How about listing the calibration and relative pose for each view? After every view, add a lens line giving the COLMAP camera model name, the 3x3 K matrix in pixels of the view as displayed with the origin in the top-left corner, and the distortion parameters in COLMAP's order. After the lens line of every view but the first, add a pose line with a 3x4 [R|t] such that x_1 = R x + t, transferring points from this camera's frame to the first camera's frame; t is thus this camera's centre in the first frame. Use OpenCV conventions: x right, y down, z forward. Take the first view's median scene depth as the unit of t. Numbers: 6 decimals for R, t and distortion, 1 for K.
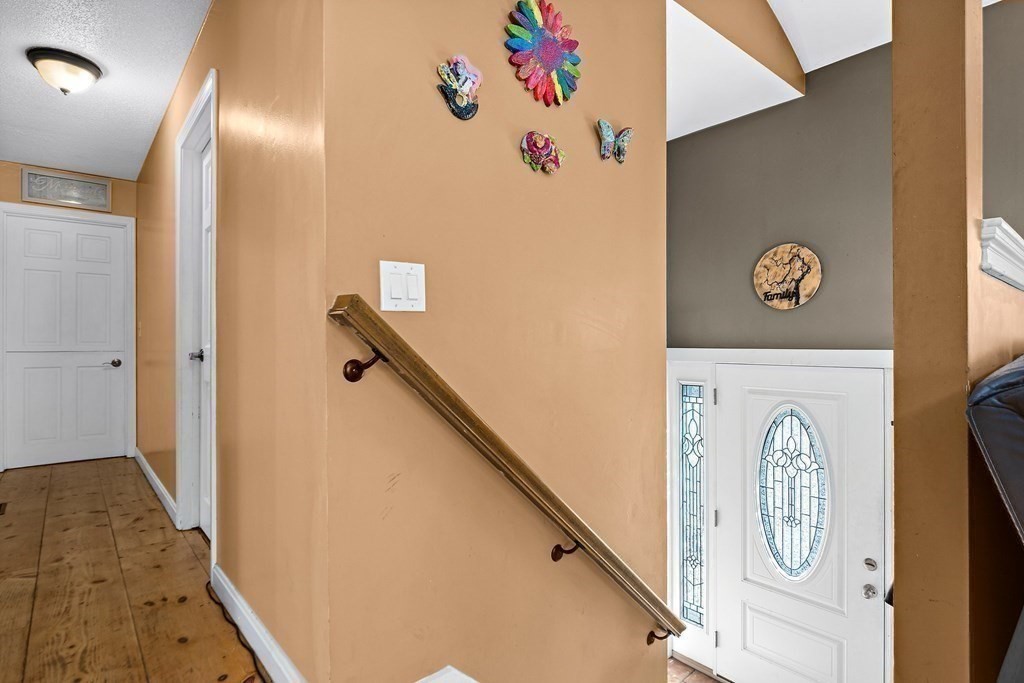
lens RADIAL K [[520.0, 0, 510.2], [0, 520.0, 342.2], [0, 0, 1]] dist [-0.004141, -0.001773]
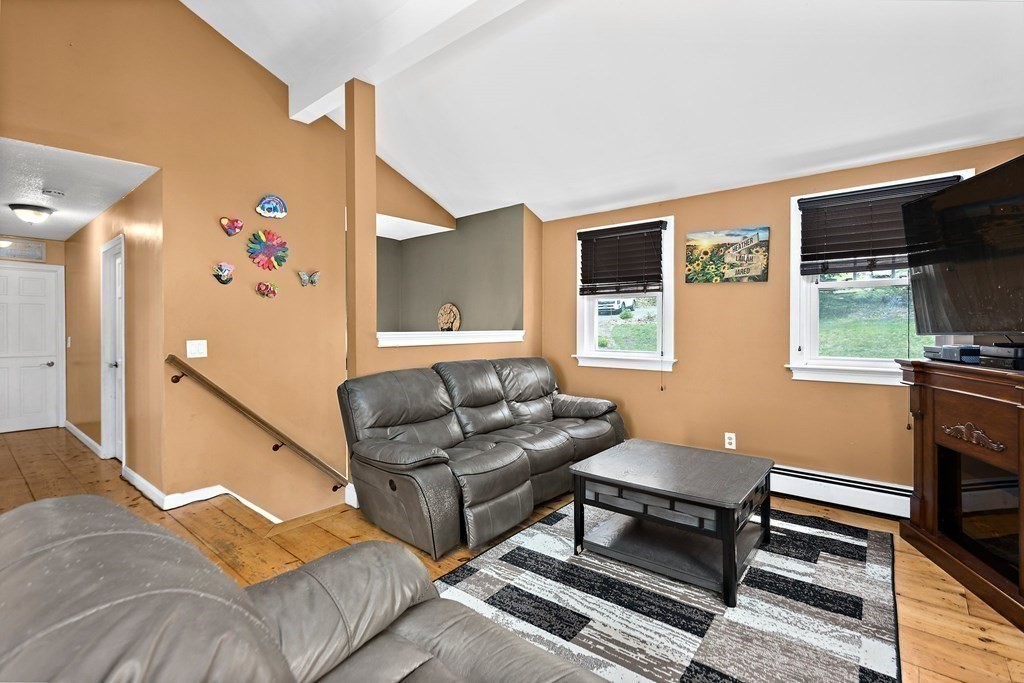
lens RADIAL K [[475.7, 0, 508.1], [0, 475.7, 332.1], [0, 0, 1]] dist [-0.001378, 0.002288]
pose [[0.987556, 0.000753, 0.157265, 0.686148], [-0.002498, 0.999938, 0.010896, -0.148090], [-0.157247, -0.011153, 0.987496, -1.183176]]
